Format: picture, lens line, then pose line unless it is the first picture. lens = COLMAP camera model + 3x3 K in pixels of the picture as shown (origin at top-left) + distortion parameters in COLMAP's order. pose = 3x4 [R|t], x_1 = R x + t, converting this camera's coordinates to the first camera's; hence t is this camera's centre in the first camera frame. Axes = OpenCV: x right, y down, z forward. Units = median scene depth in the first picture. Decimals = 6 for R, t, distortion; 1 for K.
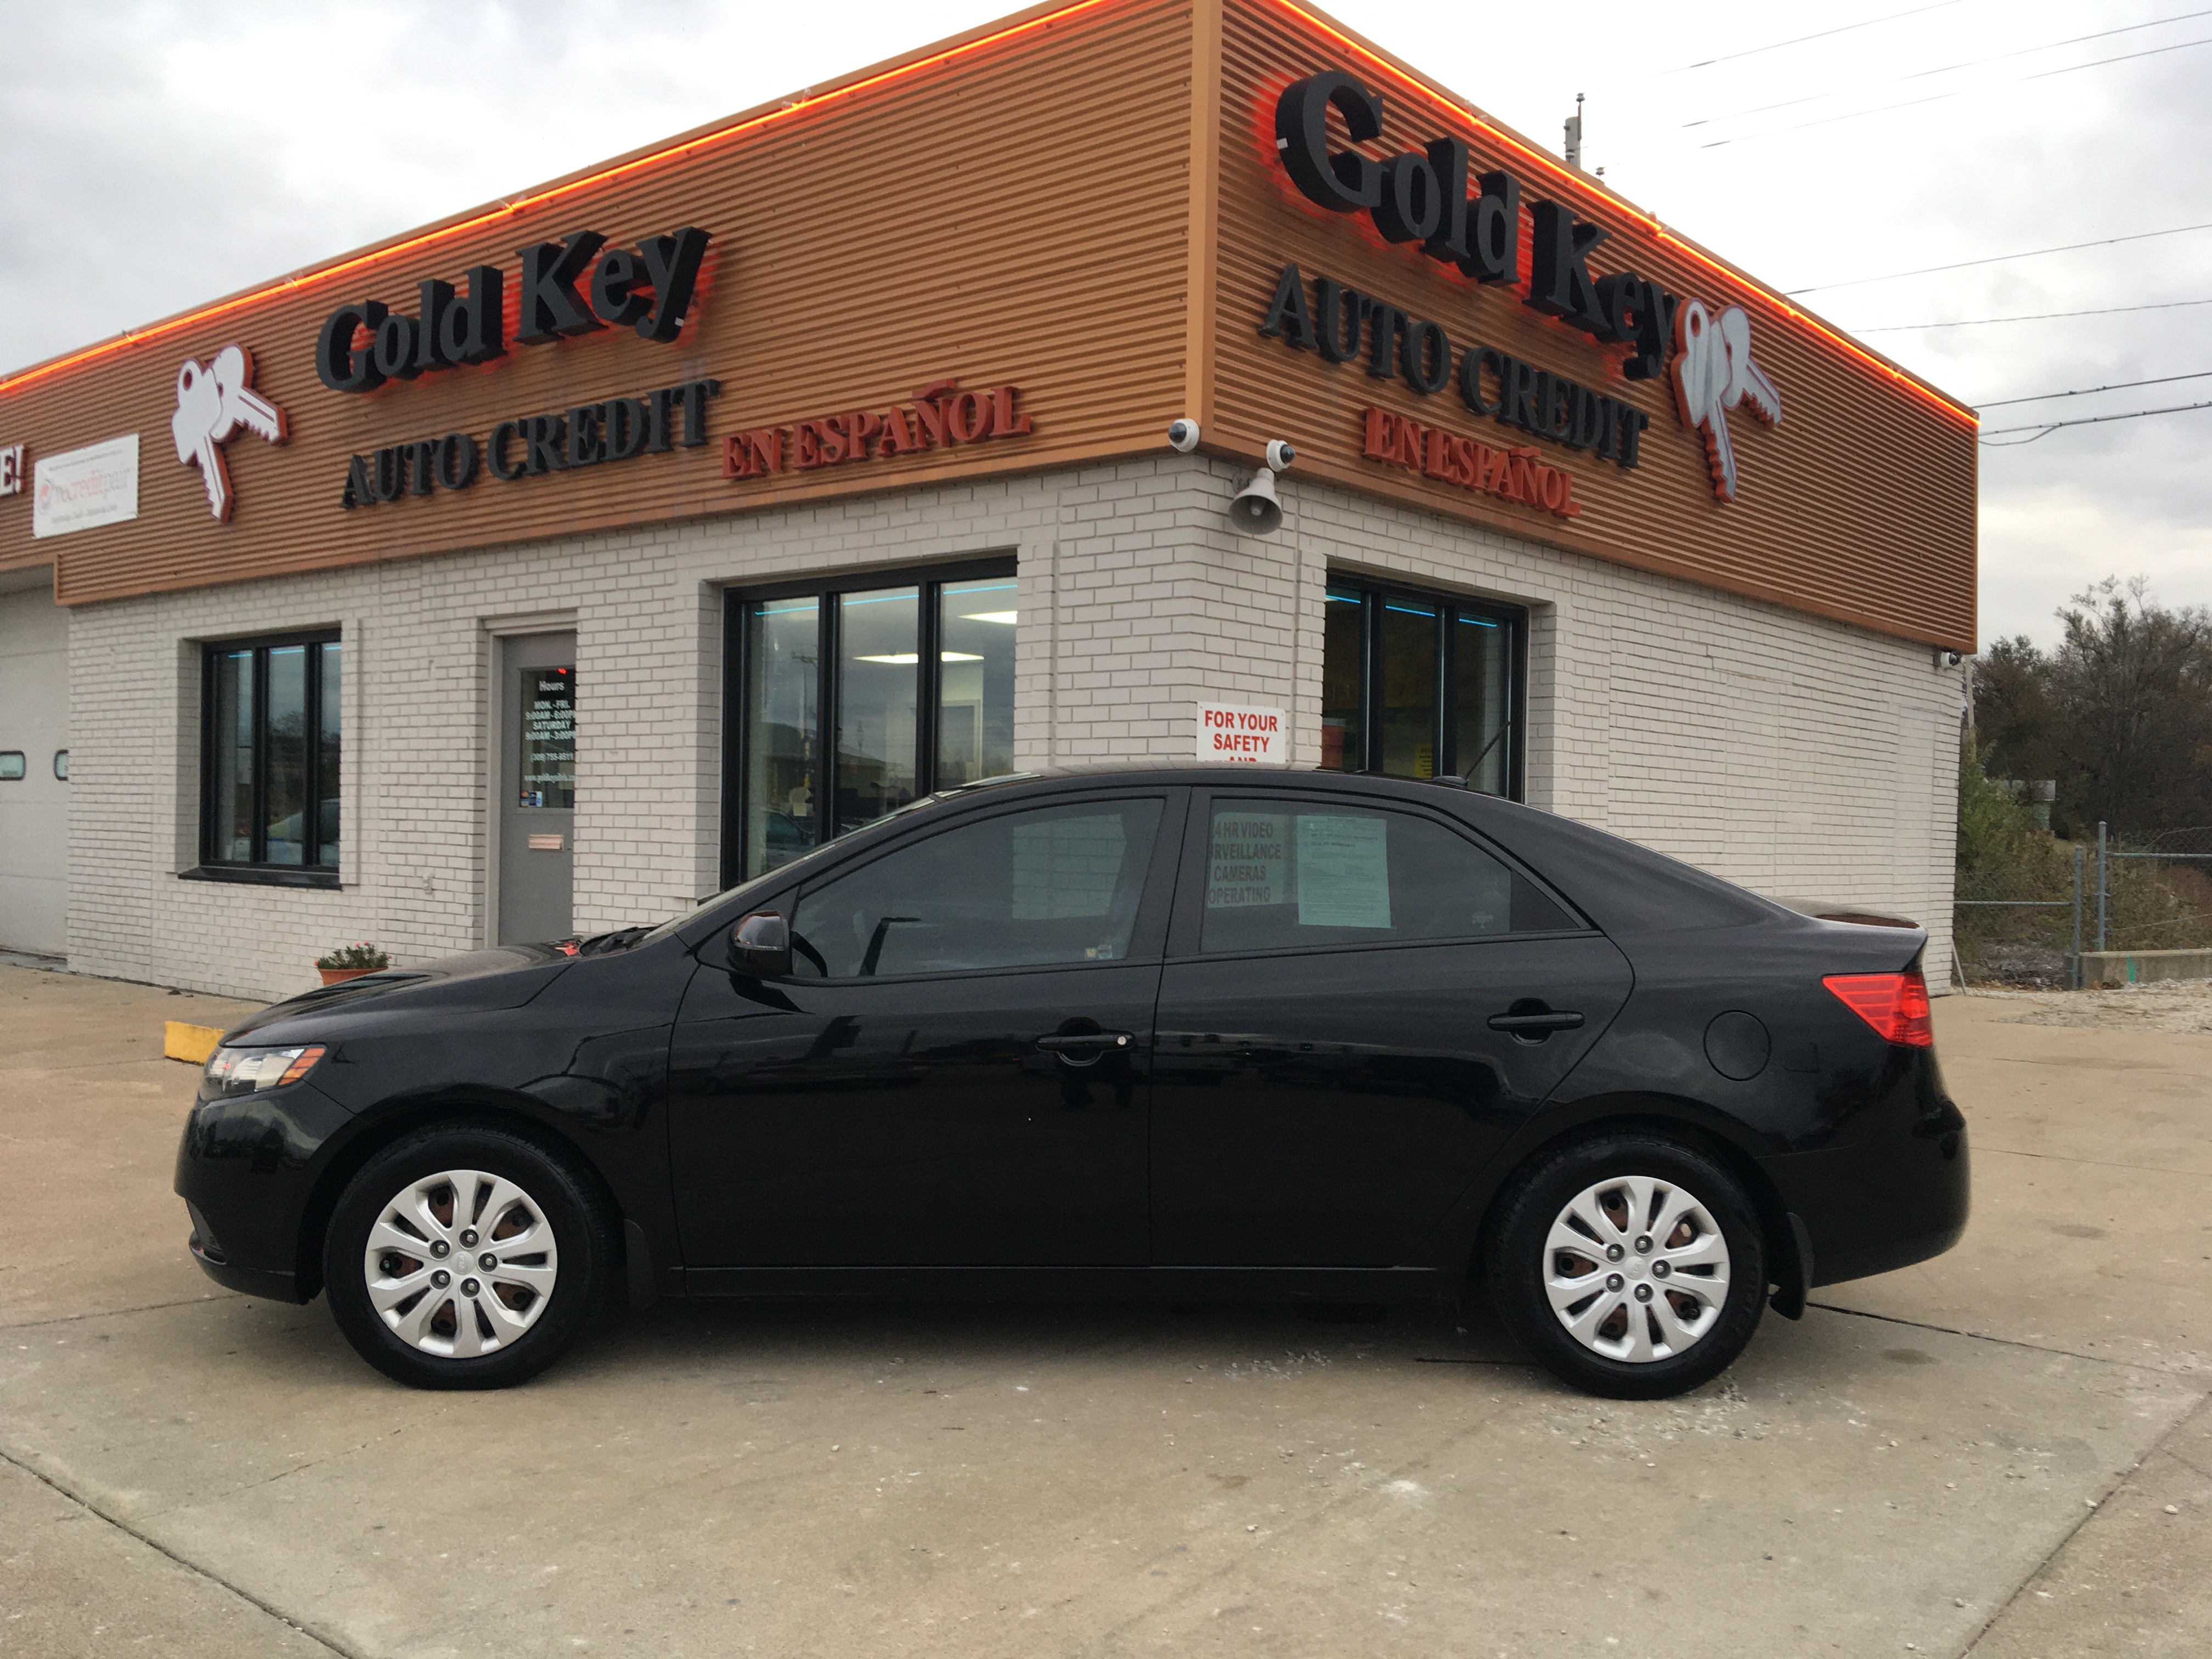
lens RADIAL K [[1872.8, 0, 1107.2], [0, 1872.8, 834.7], [0, 0, 1]] dist [0.123397, -0.198281]
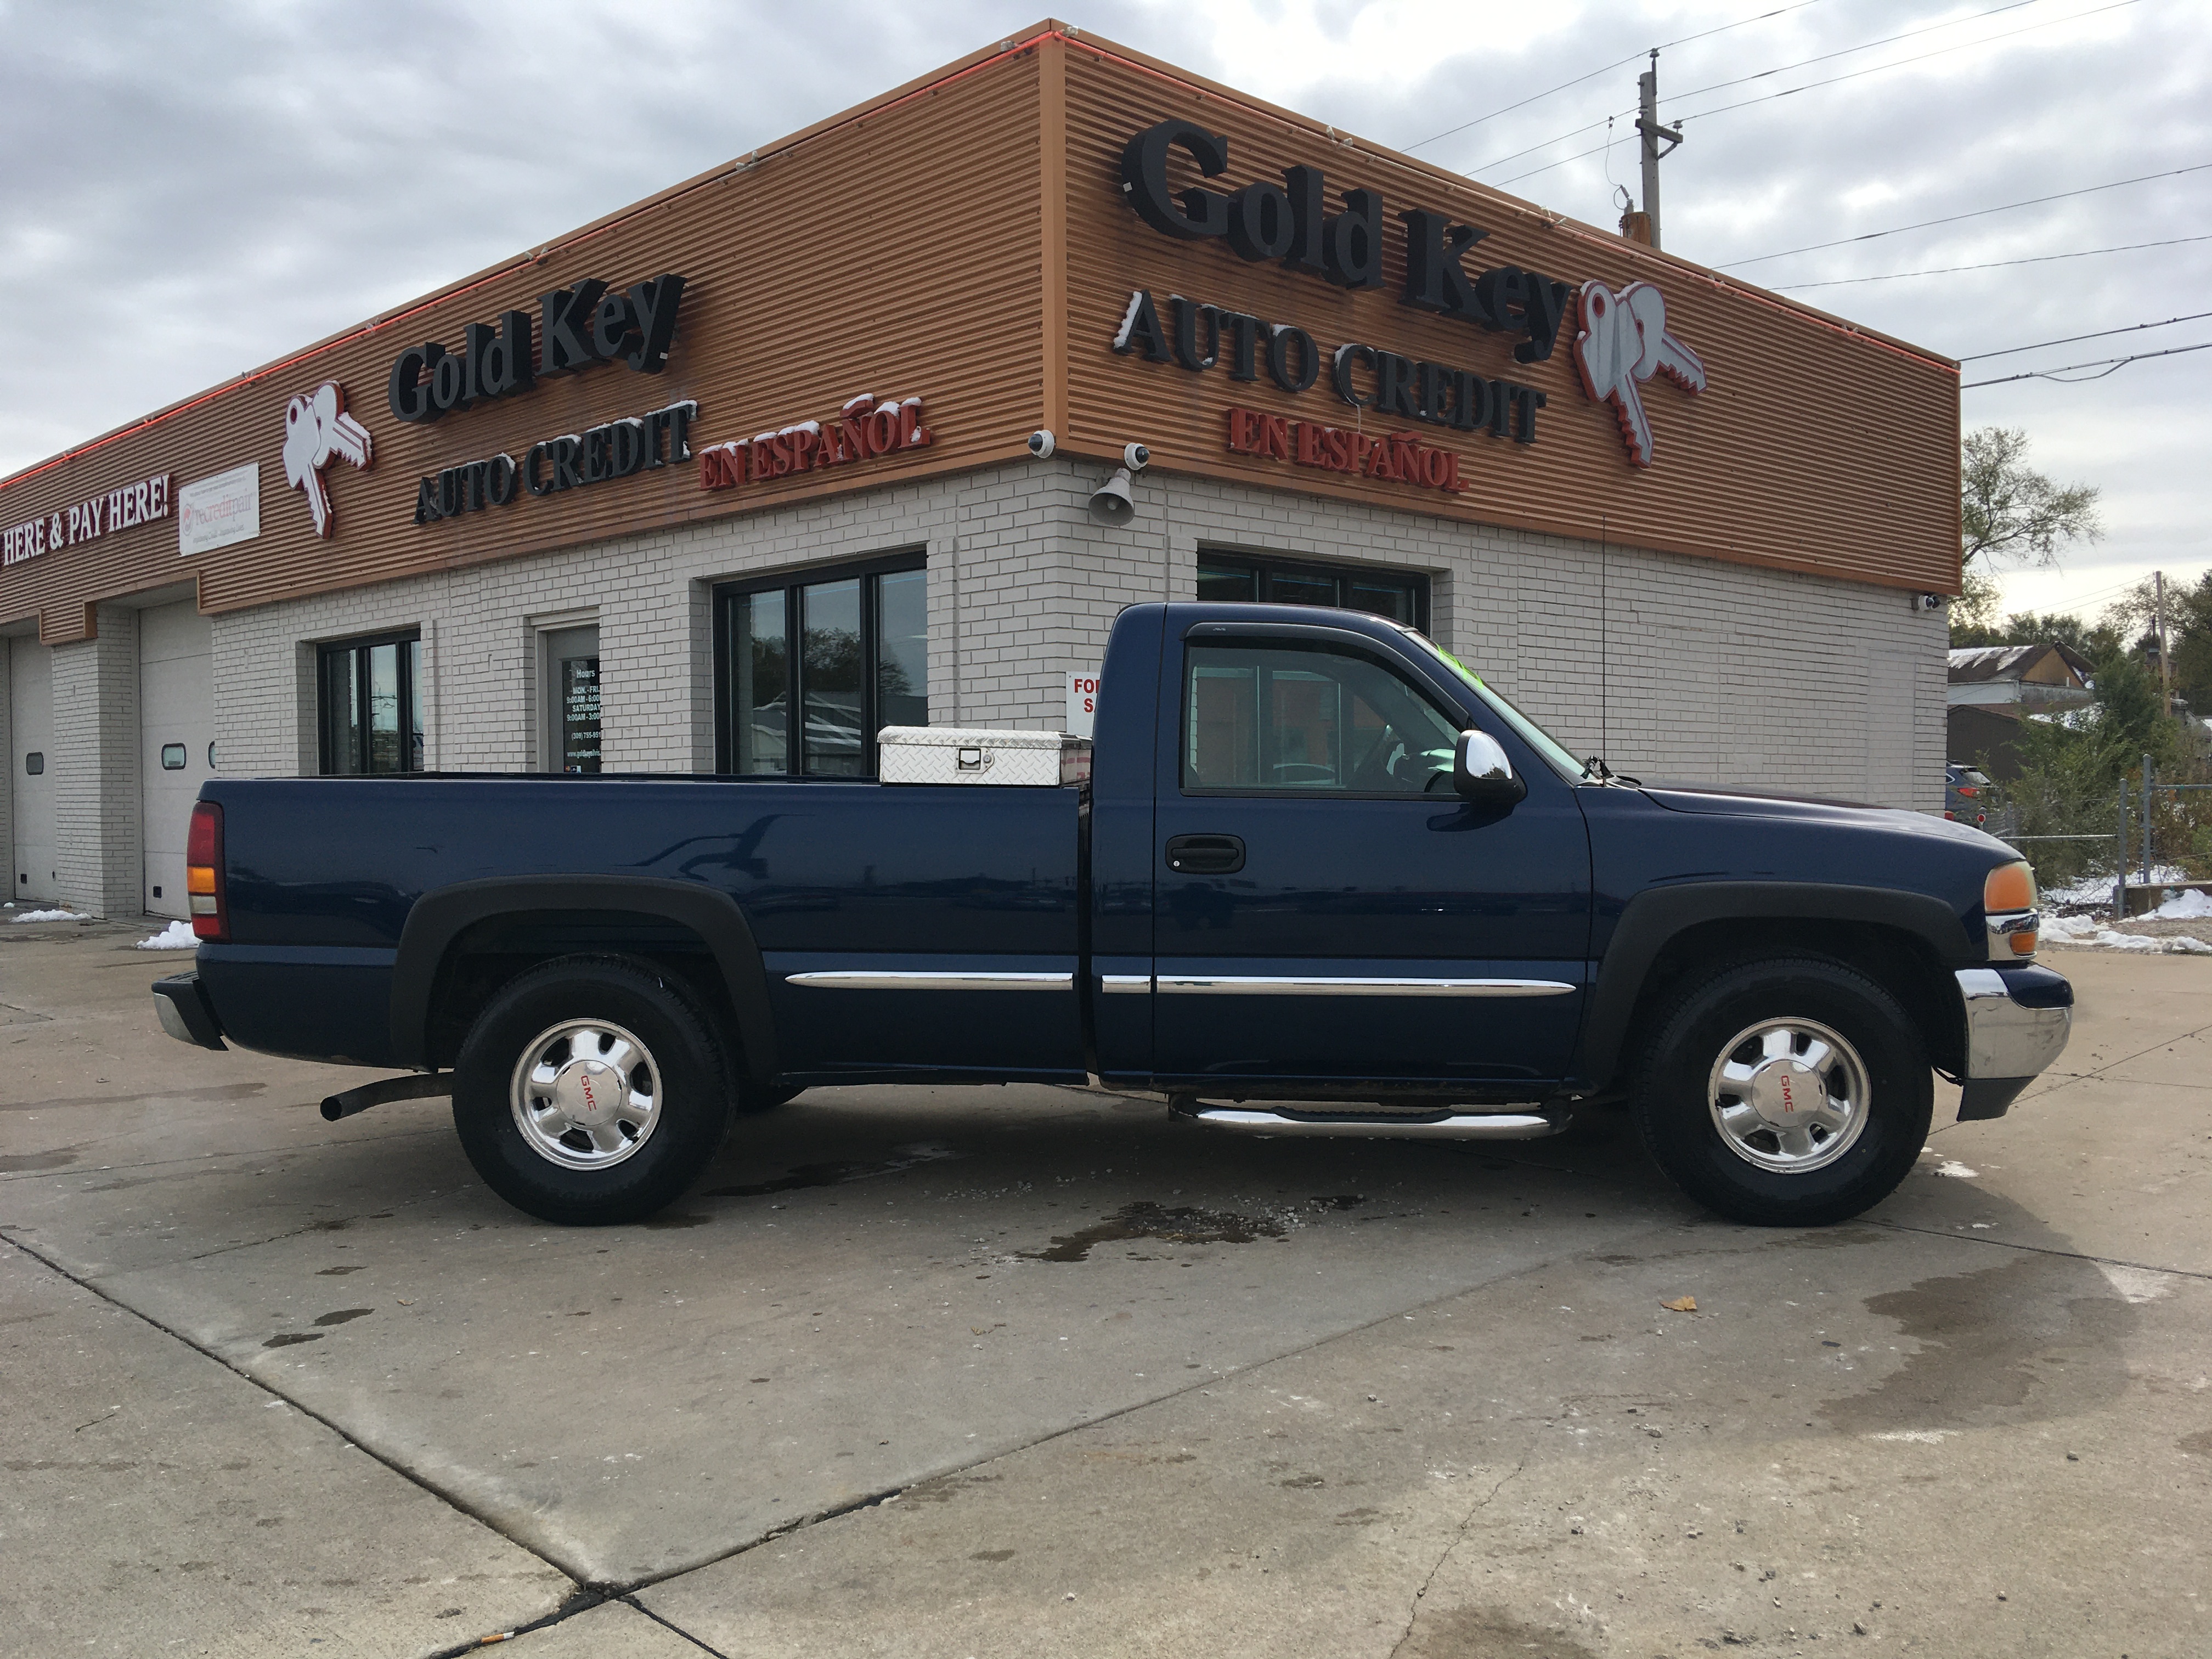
lens RADIAL K [[1872.8, 0, 1100.7], [0, 1872.8, 828.0], [0, 0, 1]] dist [0.123397, -0.198281]
pose [[0.994745, -0.024090, -0.099507, 0.135474], [0.025558, 0.999582, 0.013507, 0.008058], [0.099140, -0.015980, 0.994945, -0.117665]]
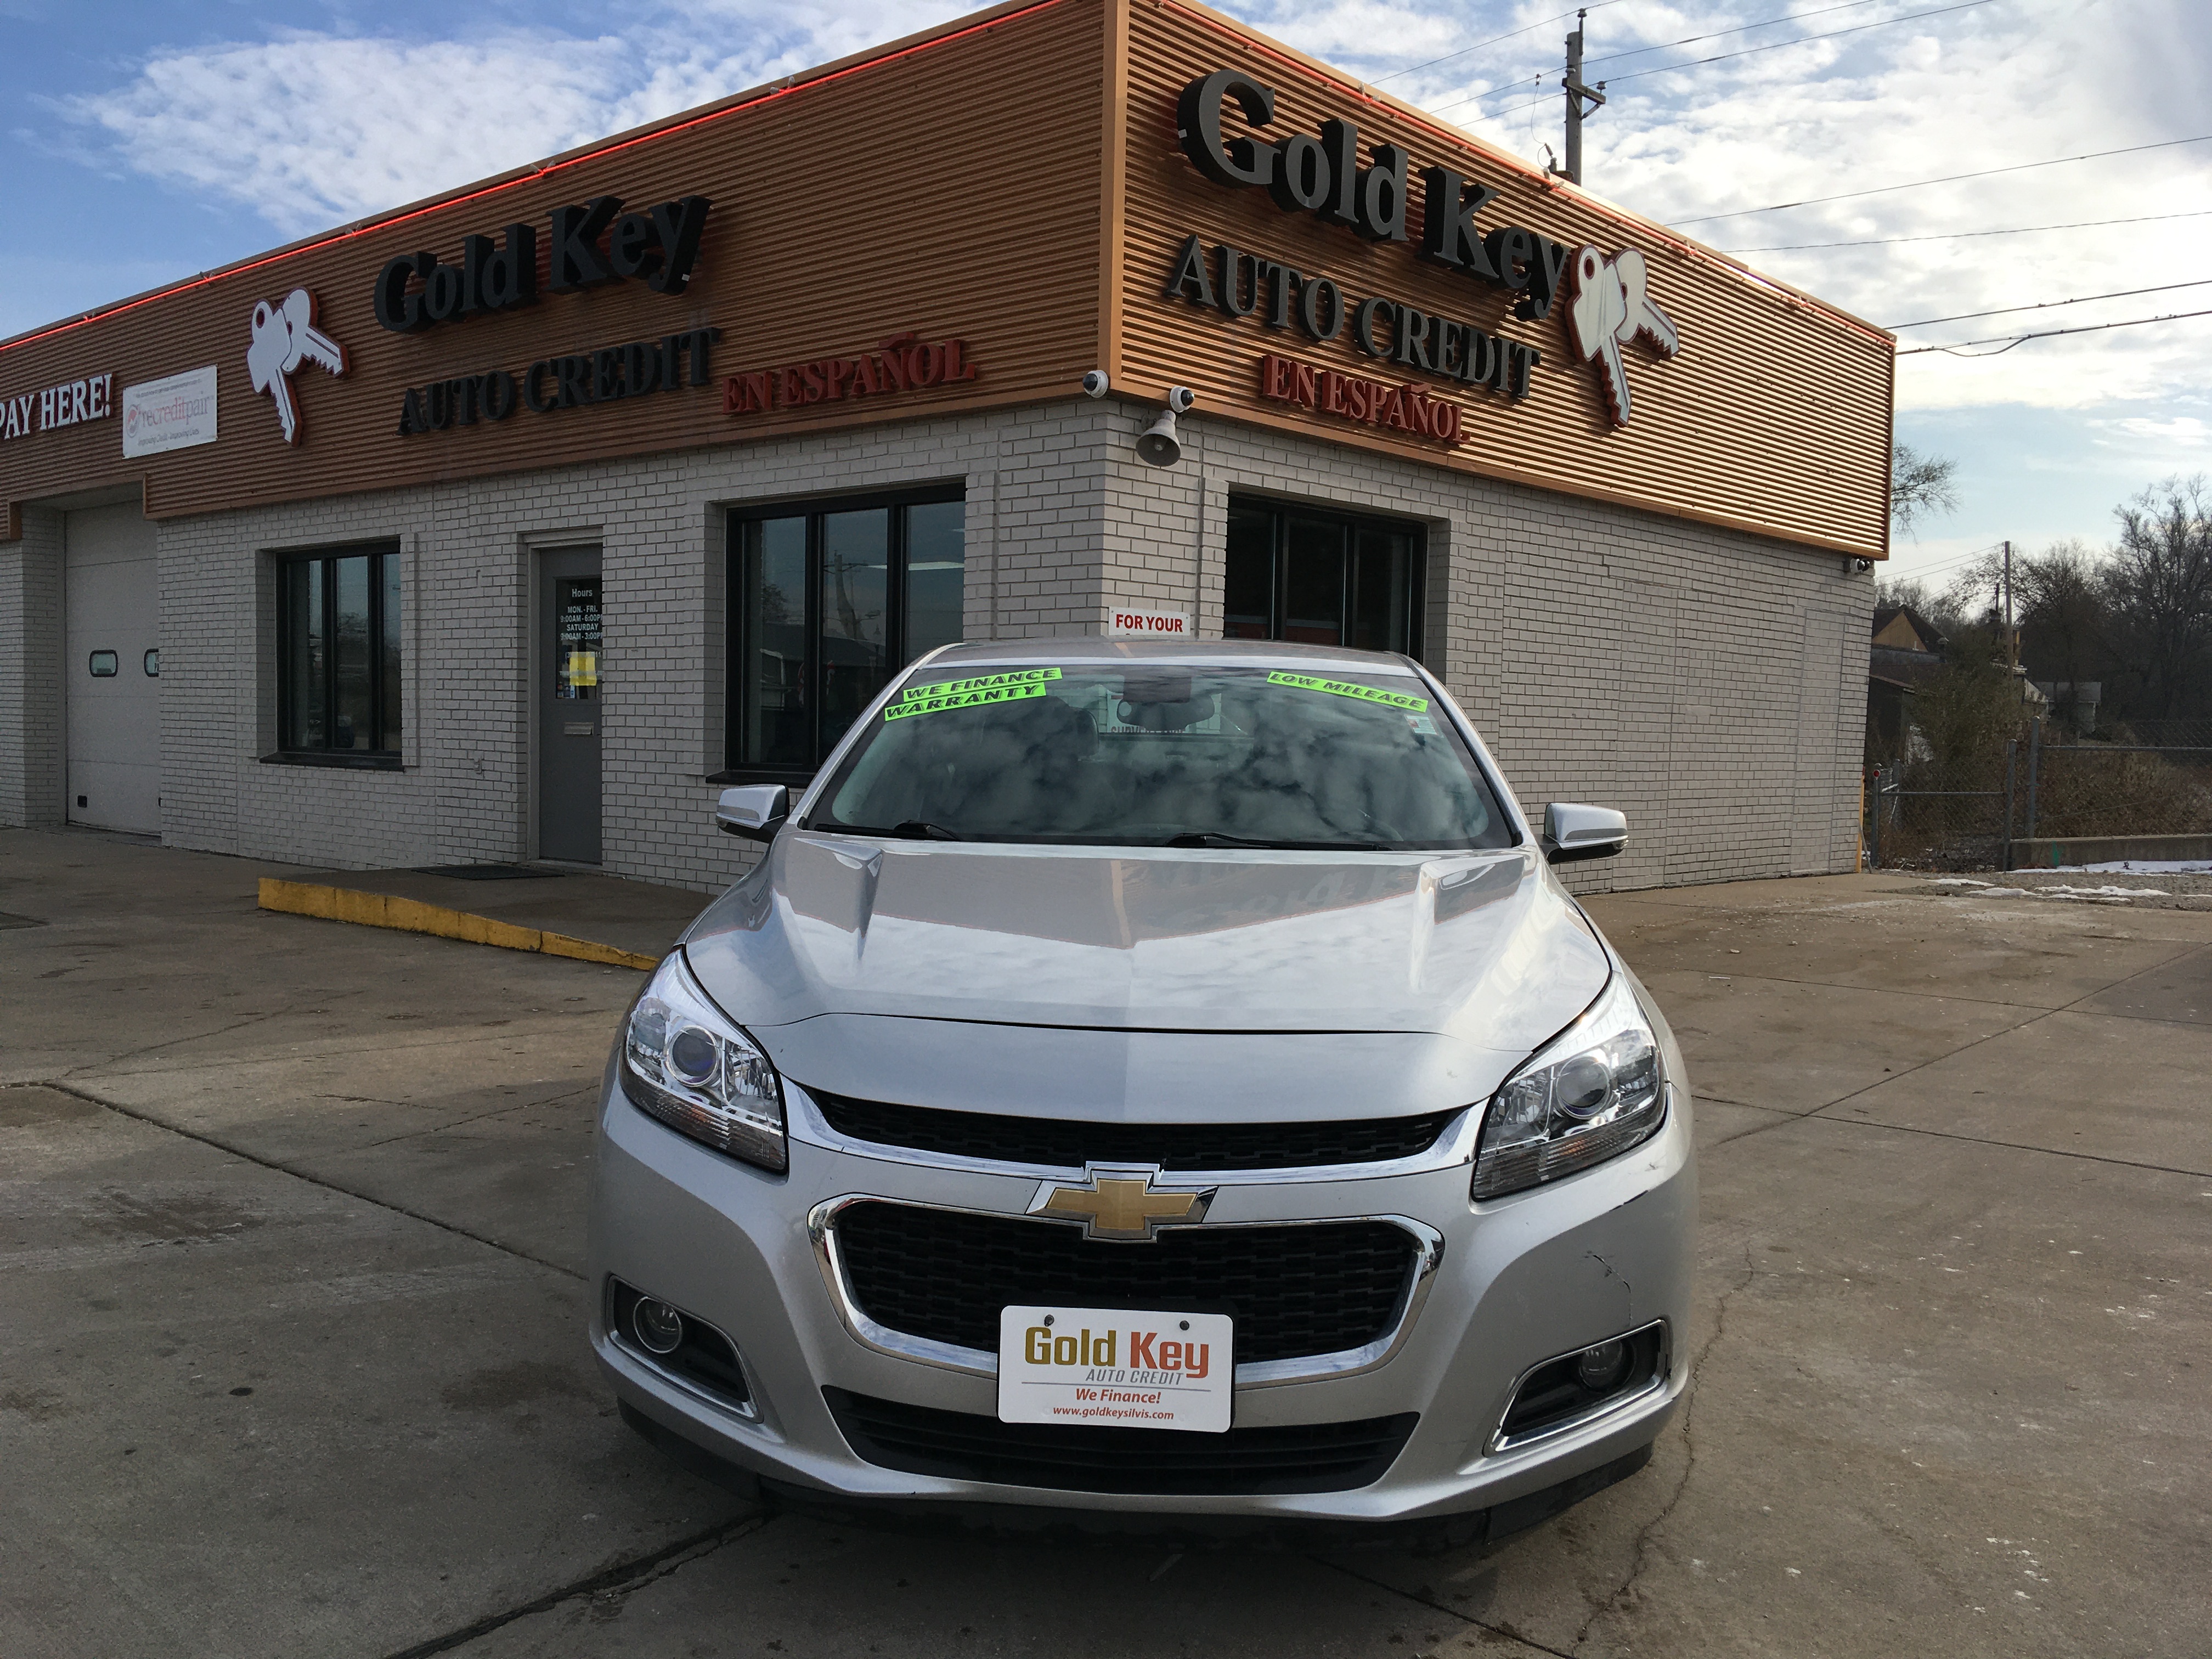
lens RADIAL K [[1872.8, 0, 1098.3], [0, 1872.8, 829.1], [0, 0, 1]] dist [0.123397, -0.198281]
pose [[0.999611, 0.002417, -0.027783, 0.055059], [-0.001084, 0.998850, 0.047925, 0.010026], [0.027867, -0.047876, 0.998464, -0.154294]]
